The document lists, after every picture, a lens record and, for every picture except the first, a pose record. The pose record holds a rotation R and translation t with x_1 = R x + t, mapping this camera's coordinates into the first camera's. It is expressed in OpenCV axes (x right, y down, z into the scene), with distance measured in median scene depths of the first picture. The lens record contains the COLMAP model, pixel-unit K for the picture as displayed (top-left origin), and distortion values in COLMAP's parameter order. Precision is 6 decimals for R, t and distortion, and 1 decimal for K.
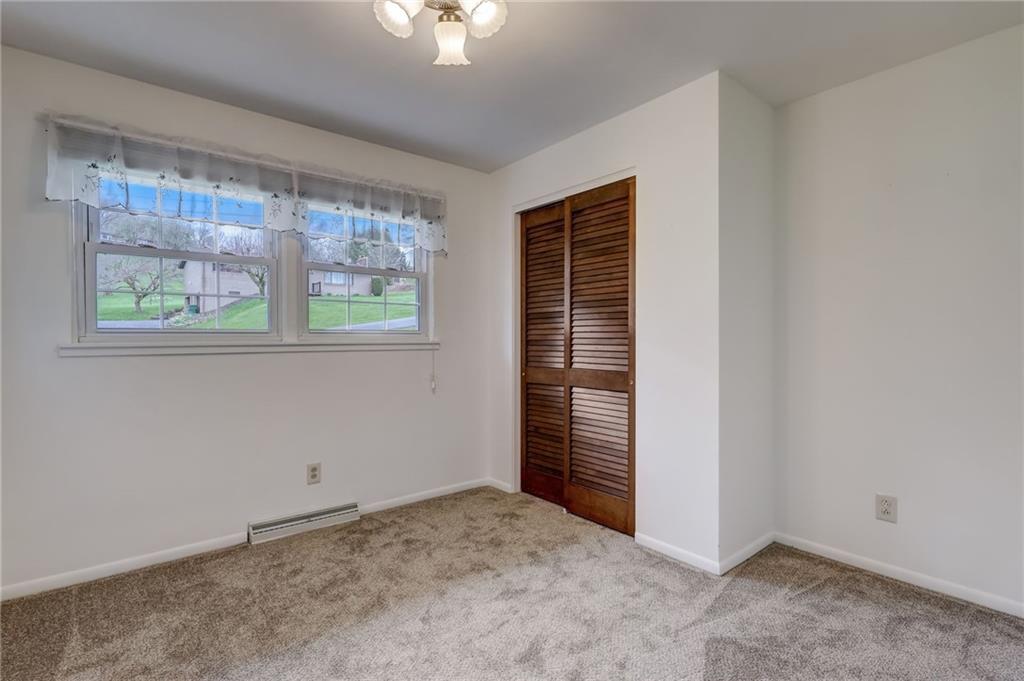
lens RADIAL K [[475.5, 0, 512.0], [0, 475.5, 339.7], [0, 0, 1]] dist [-0.001166, -0.000503]
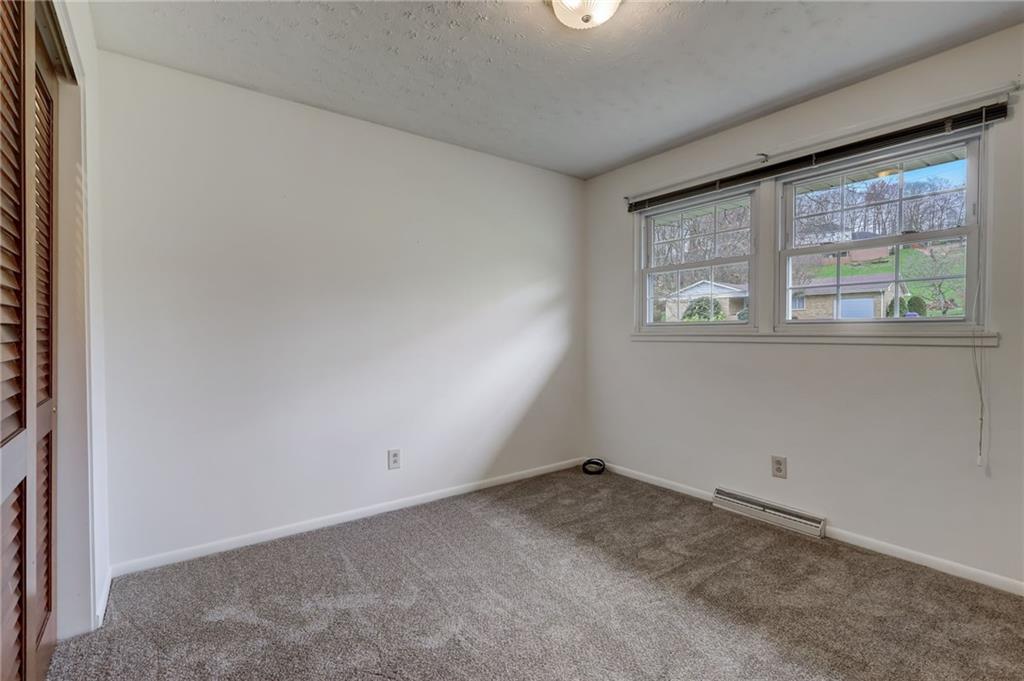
lens RADIAL K [[475.5, 0, 515.4], [0, 475.5, 337.0], [0, 0, 1]] dist [-0.001166, -0.000503]
pose [[-0.046945, 0.013703, -0.998803, 0.566545], [0.005141, 0.999896, 0.013477, -0.001687], [0.998884, -0.004502, -0.047011, 0.499411]]
